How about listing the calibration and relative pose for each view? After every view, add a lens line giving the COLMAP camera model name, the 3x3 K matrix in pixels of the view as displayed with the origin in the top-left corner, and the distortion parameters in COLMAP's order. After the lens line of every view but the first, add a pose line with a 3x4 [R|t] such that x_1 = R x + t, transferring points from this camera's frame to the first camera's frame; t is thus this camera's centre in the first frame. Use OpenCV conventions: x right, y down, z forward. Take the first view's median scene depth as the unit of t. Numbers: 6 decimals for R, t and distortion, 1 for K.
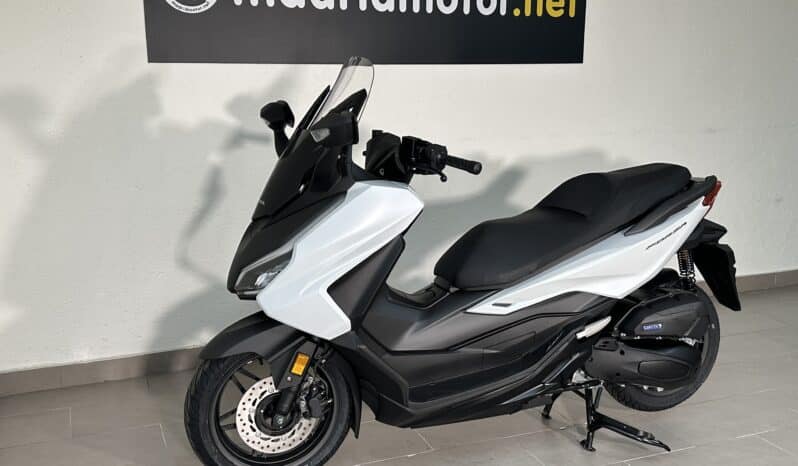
lens RADIAL K [[780.2, 0, 416.4], [0, 780.2, 210.2], [0, 0, 1]] dist [0.061979, 0.000000]
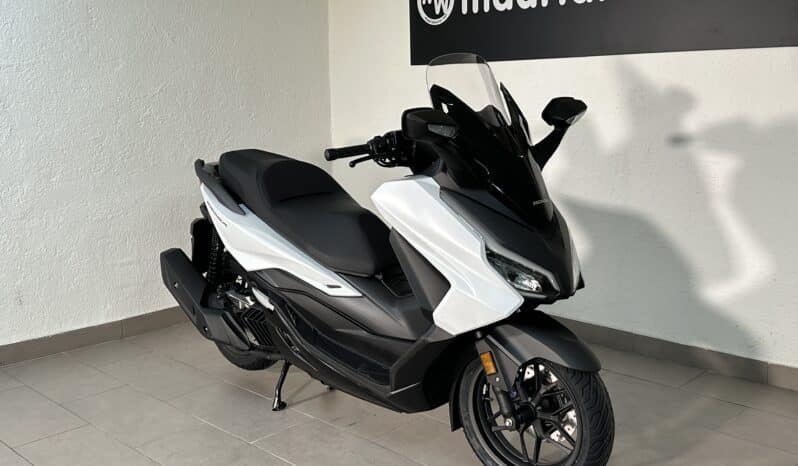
lens RADIAL K [[824.4, 0, 406.9], [0, 824.4, 237.6], [0, 0, 1]] dist [0.099363, 0.000000]
pose [[0.406889, 0.158881, -0.899554, 1.199108], [-0.138307, 0.984120, 0.111258, -0.071735], [0.902947, 0.079145, 0.422402, 0.540800]]
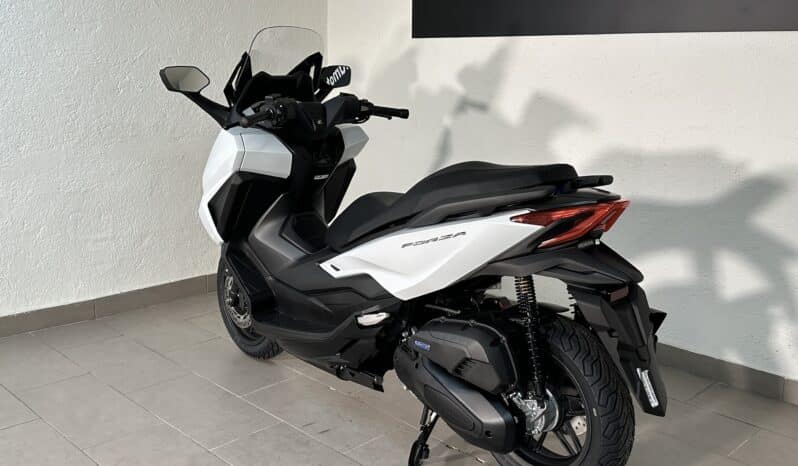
lens RADIAL K [[780.2, 0, 409.5], [0, 780.2, 229.1], [0, 0, 1]] dist [0.061979, 0.000000]
pose [[0.386876, 0.202730, -0.899571, 1.041982], [-0.171140, 0.974371, 0.145986, -0.092636], [0.906111, 0.097474, 0.411656, 0.652658]]
